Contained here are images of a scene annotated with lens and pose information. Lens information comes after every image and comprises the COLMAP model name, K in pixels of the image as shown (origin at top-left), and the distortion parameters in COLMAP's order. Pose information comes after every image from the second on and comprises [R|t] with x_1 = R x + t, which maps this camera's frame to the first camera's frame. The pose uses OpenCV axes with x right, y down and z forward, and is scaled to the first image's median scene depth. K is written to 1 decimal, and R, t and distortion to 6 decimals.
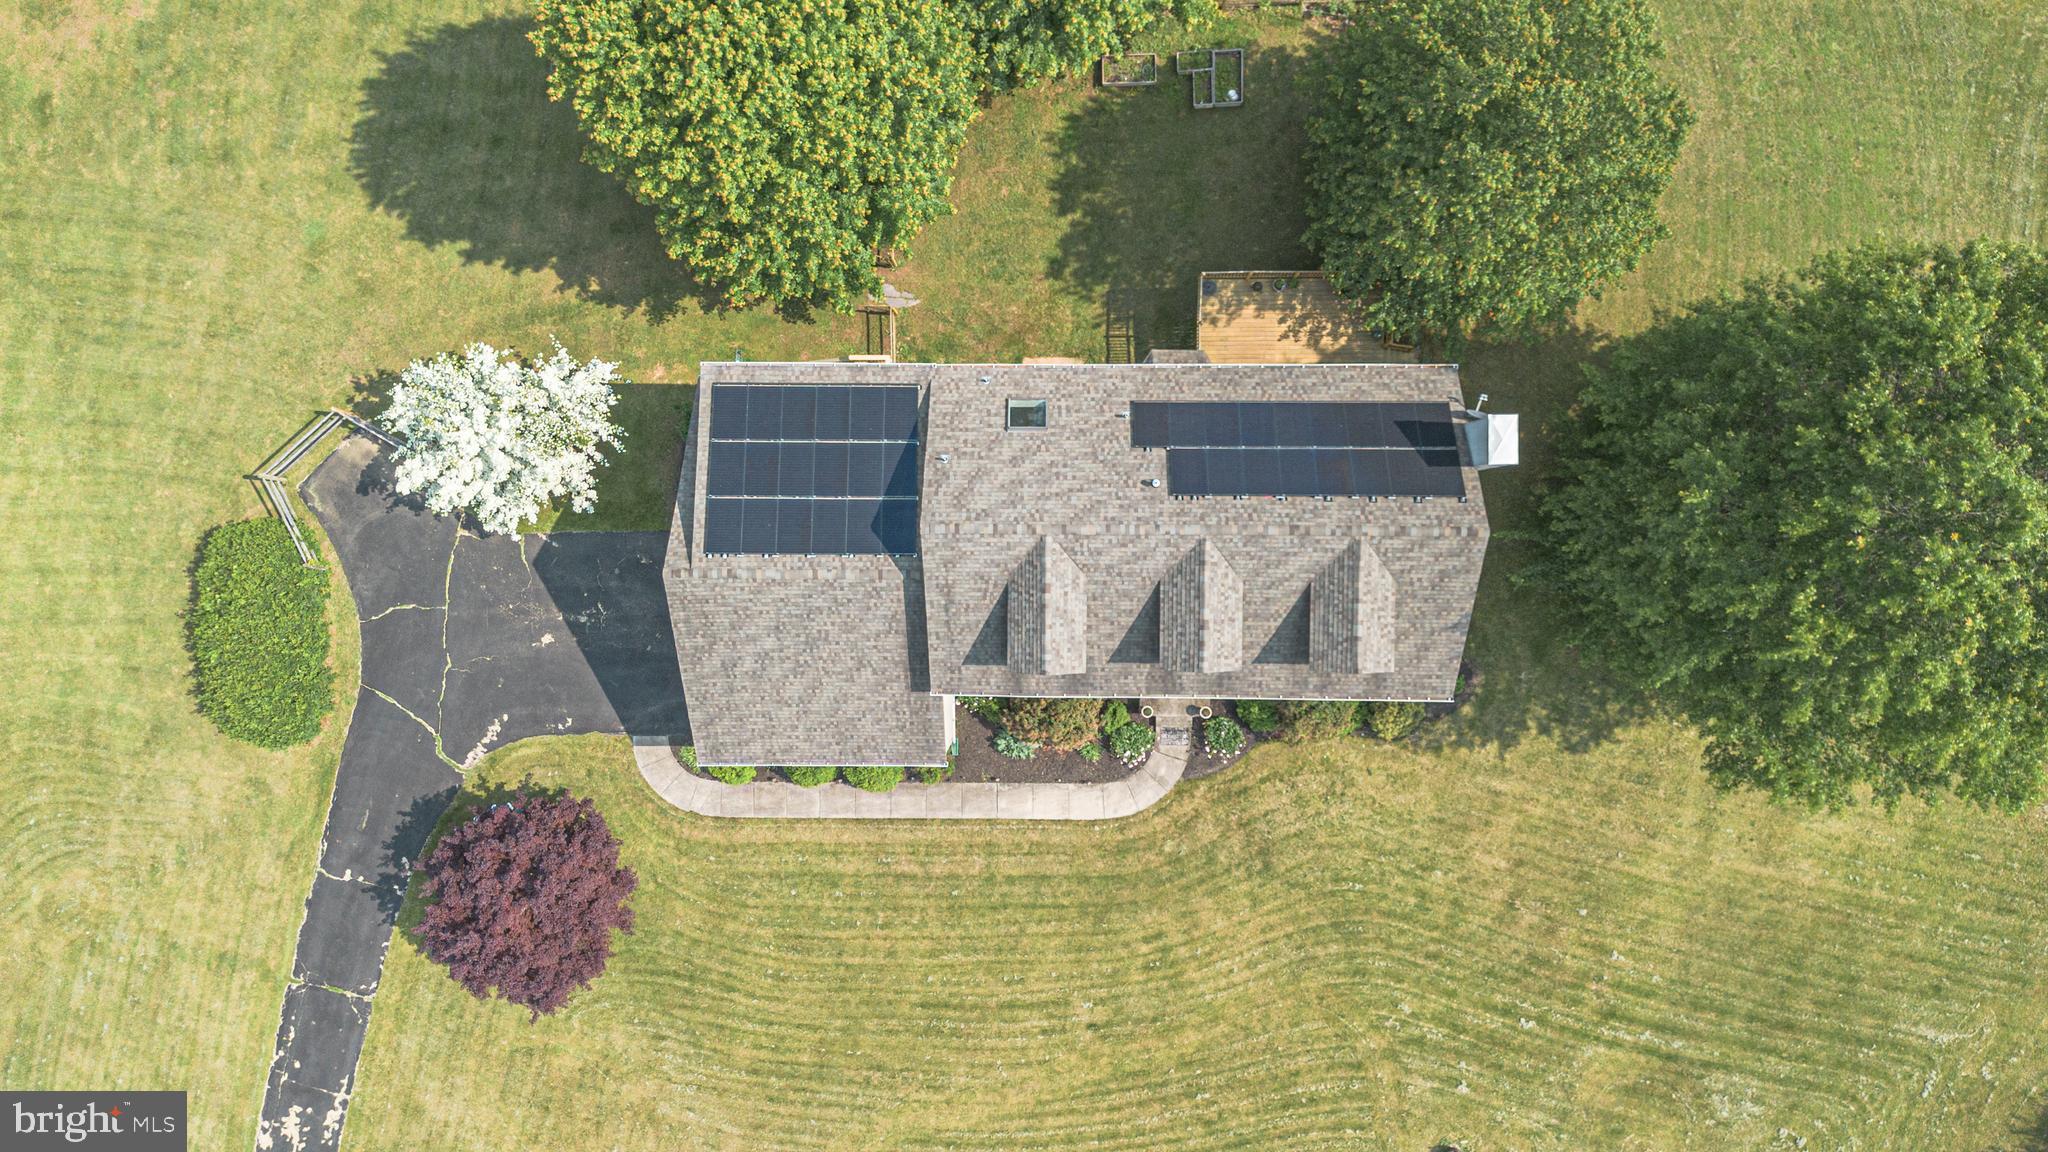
lens RADIAL K [[1460.7, 0, 1022.1], [0, 1460.7, 583.1], [0, 0, 1]] dist [0.067642, -0.061628]
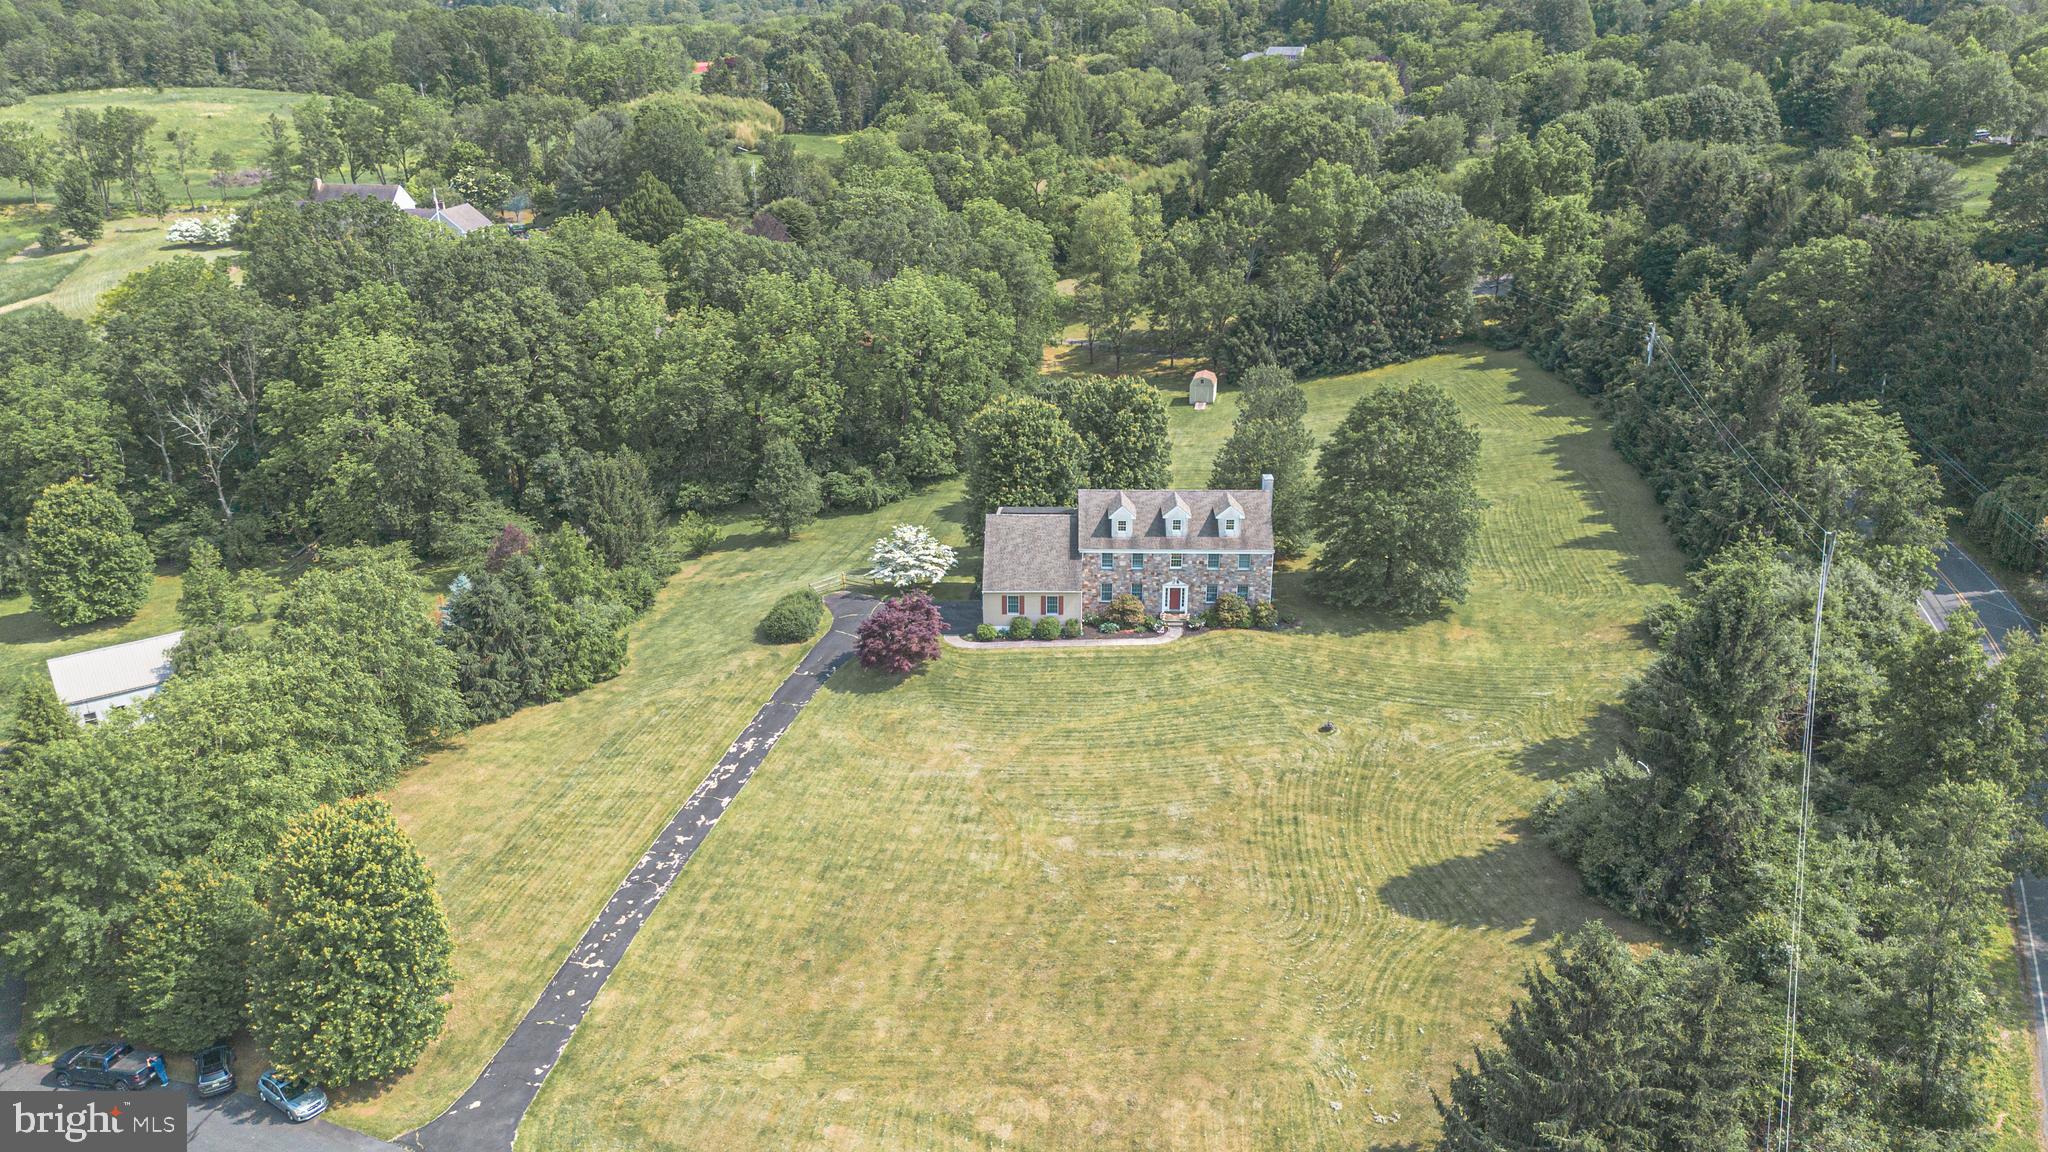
lens RADIAL K [[1452.9, 0, 1024.0], [0, 1452.9, 576.0], [0, 0, 1]] dist [0.094832, -0.107962]
pose [[0.999598, 0.021982, -0.017879, -0.098329], [-0.024411, 0.347742, -0.937273, 2.230059], [-0.014386, 0.937333, 0.348139, 0.108751]]
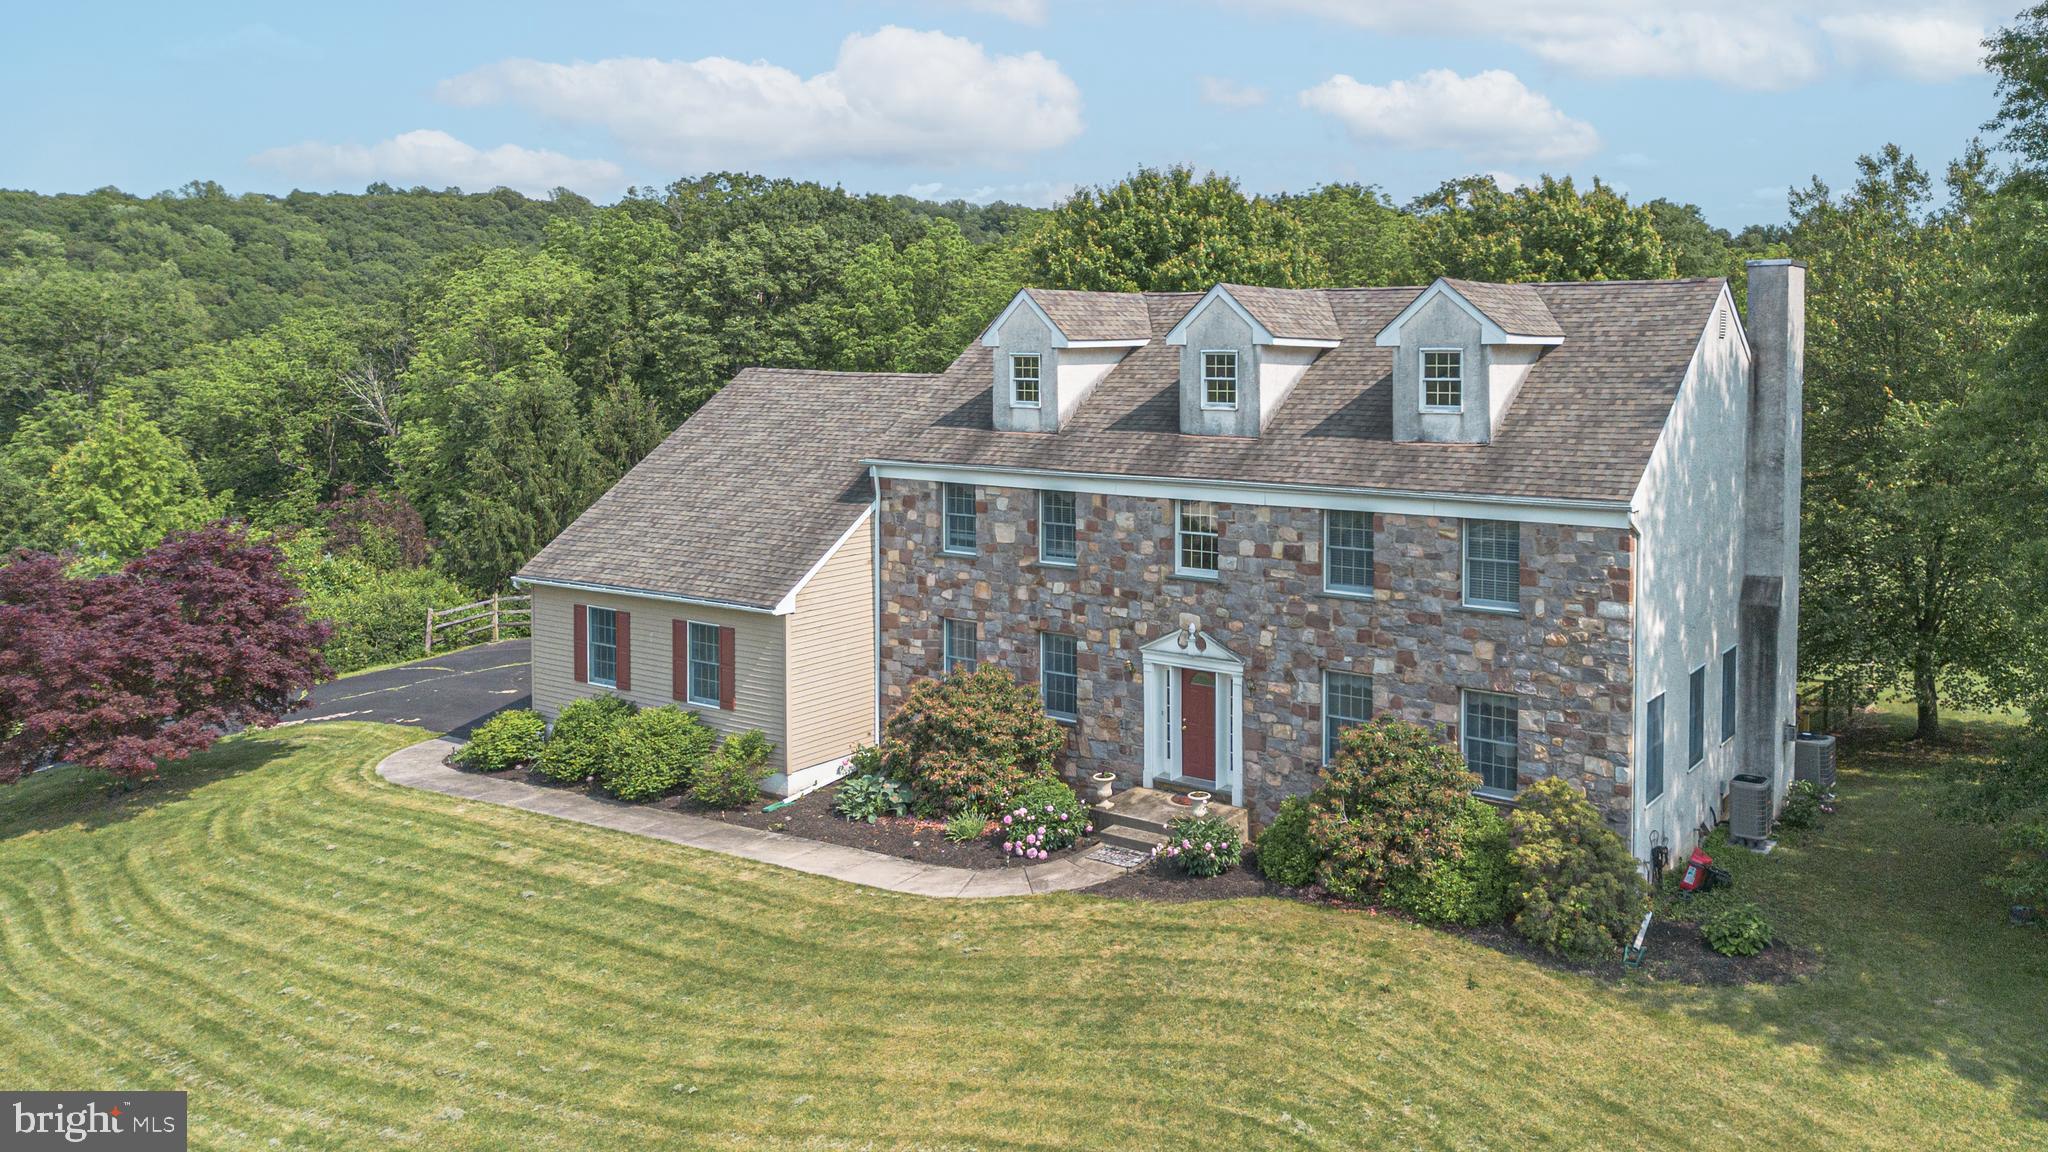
lens RADIAL K [[1519.1, 0, 1213.4], [0, 1519.1, 446.9], [0, 0, 1]] dist [0.046631, -0.002303]
pose [[0.840456, 0.056470, -0.538930, 0.384061], [-0.541242, 0.039209, -0.839952, 0.492643], [-0.026301, 0.997634, 0.063517, 0.819133]]
